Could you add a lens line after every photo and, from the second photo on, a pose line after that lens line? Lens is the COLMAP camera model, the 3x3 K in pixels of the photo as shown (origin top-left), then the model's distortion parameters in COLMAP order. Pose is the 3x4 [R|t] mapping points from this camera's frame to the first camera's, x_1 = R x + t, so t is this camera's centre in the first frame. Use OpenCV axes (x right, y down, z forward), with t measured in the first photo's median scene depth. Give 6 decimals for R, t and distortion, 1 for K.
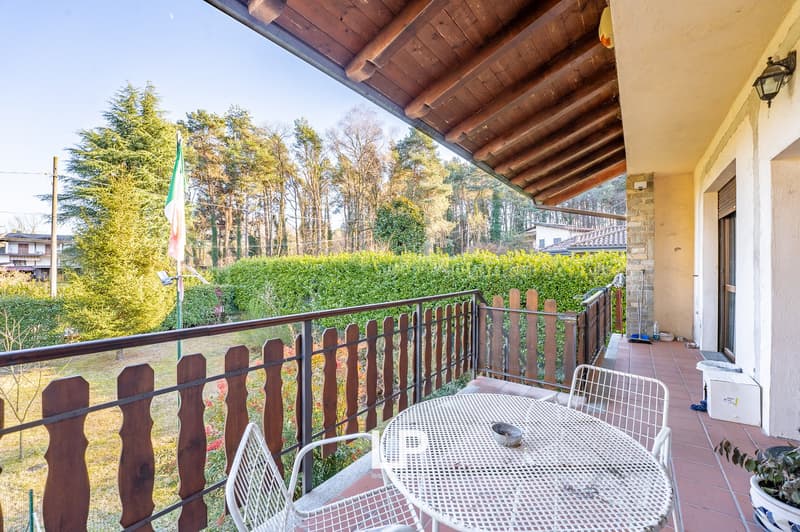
lens RADIAL K [[331.9, 0, 403.3], [0, 331.9, 264.2], [0, 0, 1]] dist [-0.013085, 0.000257]
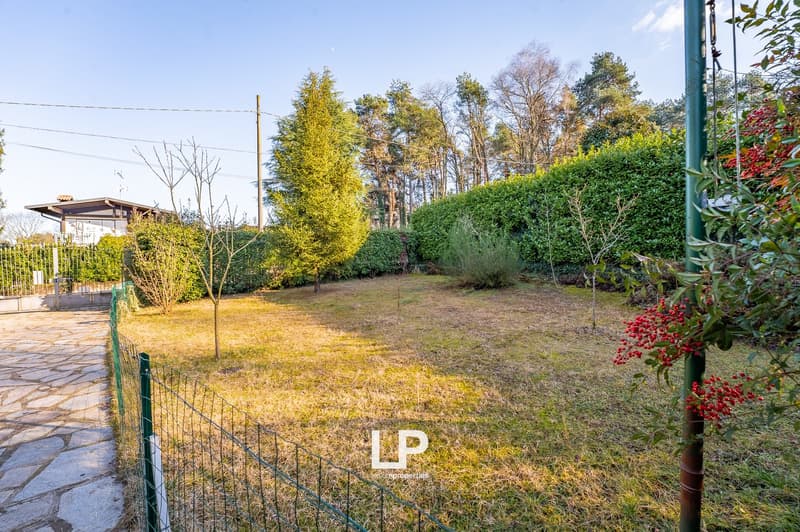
lens RADIAL K [[331.9, 0, 403.3], [0, 331.9, 264.2], [0, 0, 1]] dist [-0.013085, 0.000257]
pose [[0.909065, -0.024212, -0.415951, -0.087694], [0.029945, 0.999525, 0.007265, 0.066572], [0.415577, -0.019061, 0.909358, 0.089021]]
